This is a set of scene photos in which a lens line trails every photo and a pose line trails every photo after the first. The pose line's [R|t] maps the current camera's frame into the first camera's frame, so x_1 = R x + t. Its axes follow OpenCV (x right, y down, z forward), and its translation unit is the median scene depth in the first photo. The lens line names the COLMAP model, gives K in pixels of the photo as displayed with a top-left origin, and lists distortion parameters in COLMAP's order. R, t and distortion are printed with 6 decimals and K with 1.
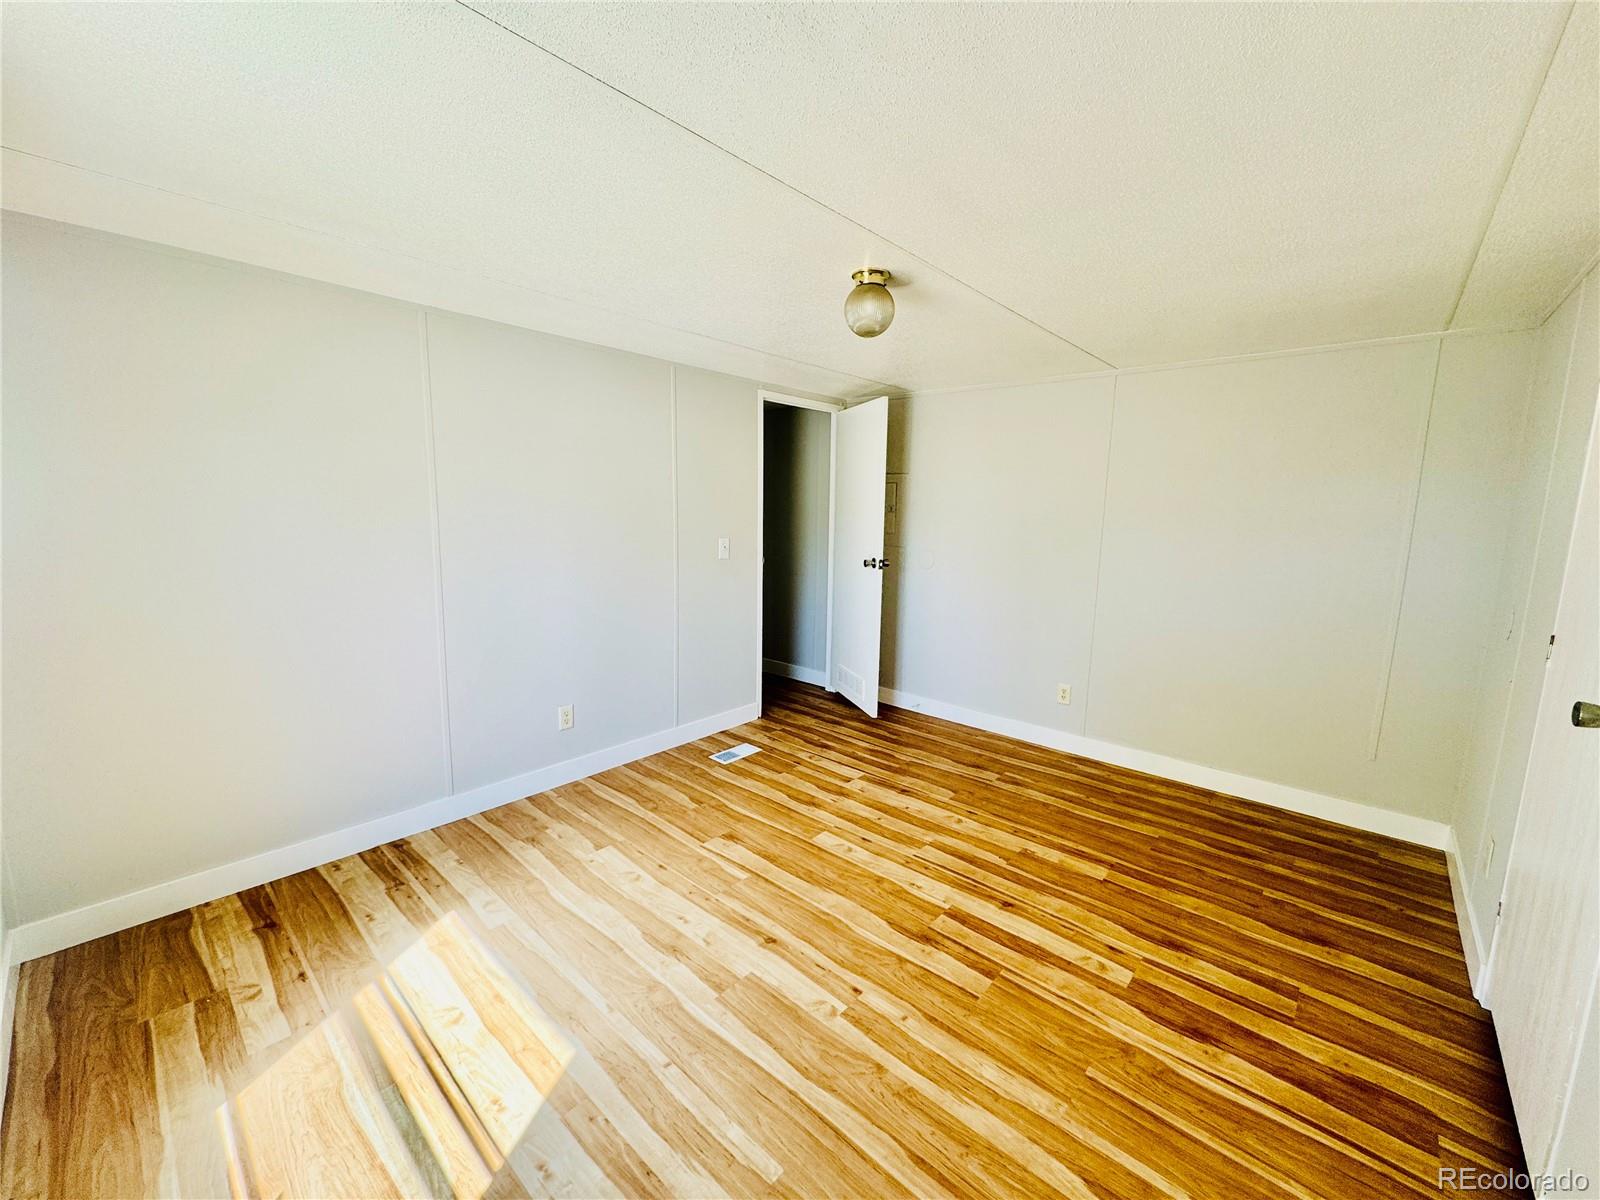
lens RADIAL K [[639.2, 0, 804.5], [0, 639.2, 597.7], [0, 0, 1]] dist [-0.003545, 0.000561]
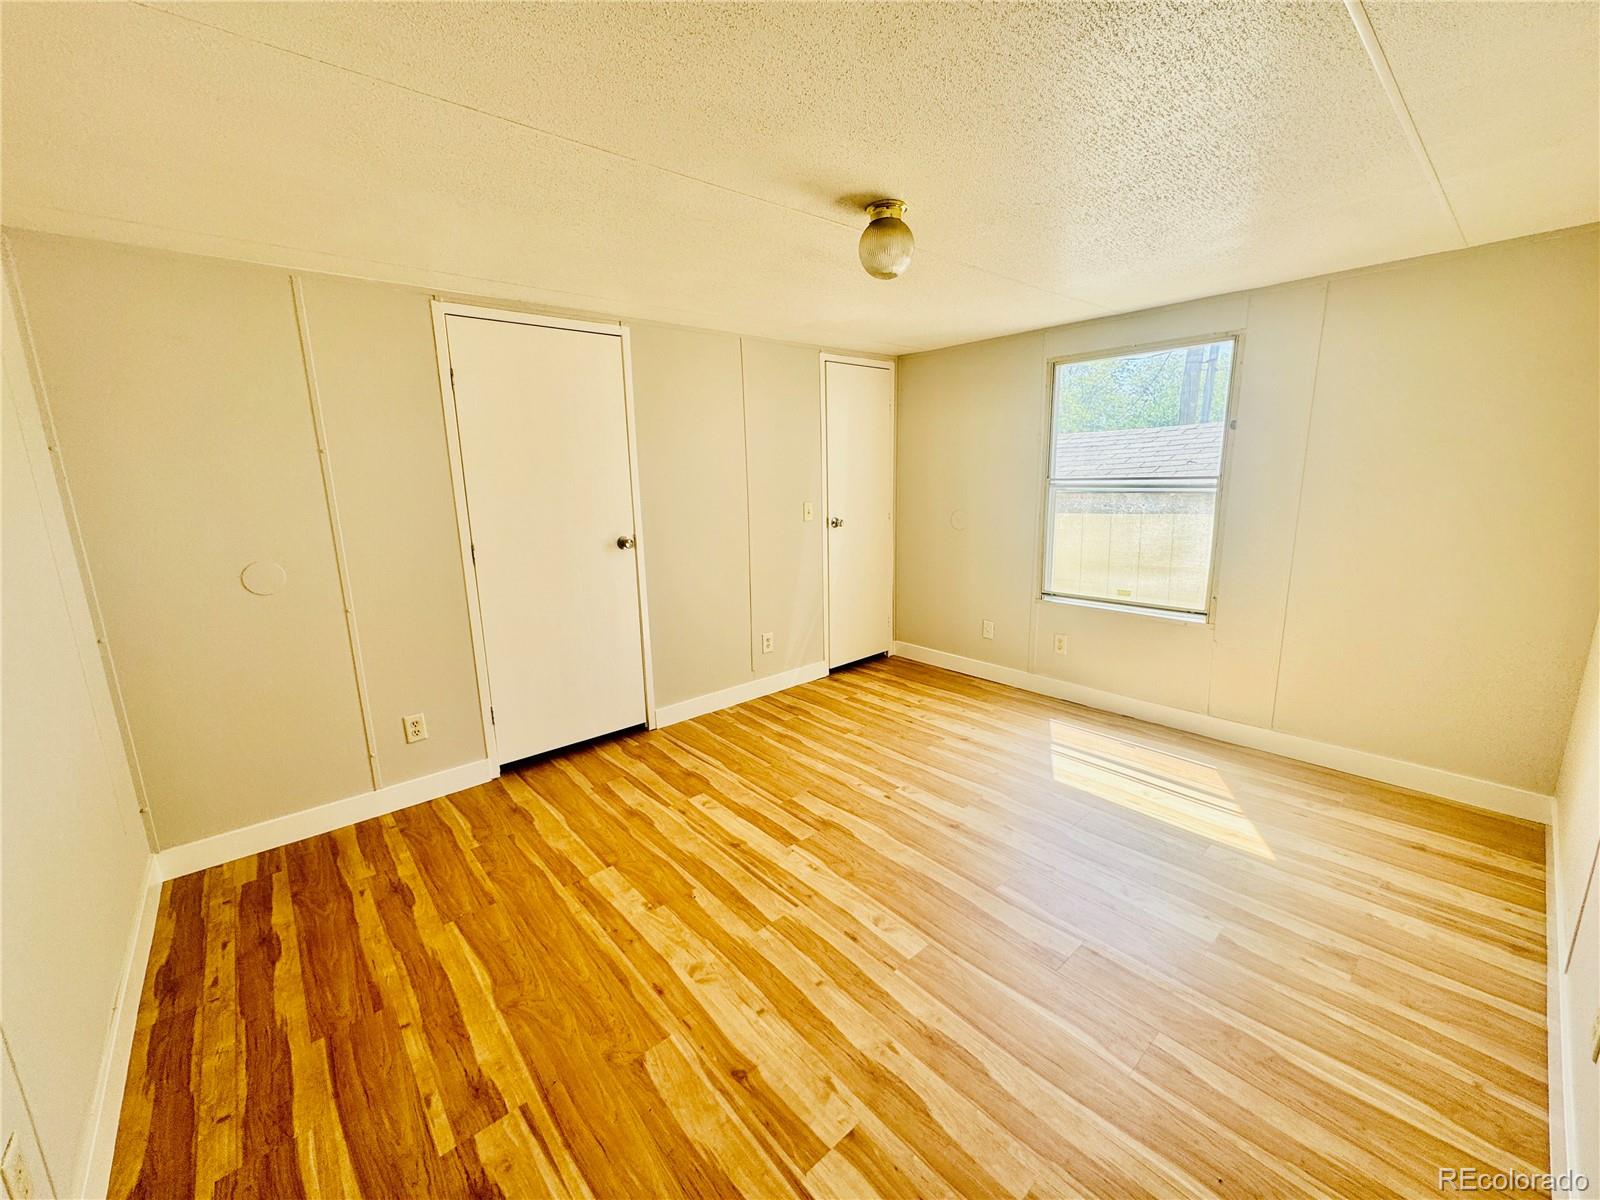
lens RADIAL K [[639.2, 0, 795.6], [0, 639.2, 606.9], [0, 0, 1]] dist [-0.003545, 0.000561]
pose [[-0.990194, -0.027921, 0.136879, 0.081513], [0.022961, 0.933968, 0.356618, -0.259278], [-0.137798, 0.356264, -0.924169, 1.778926]]
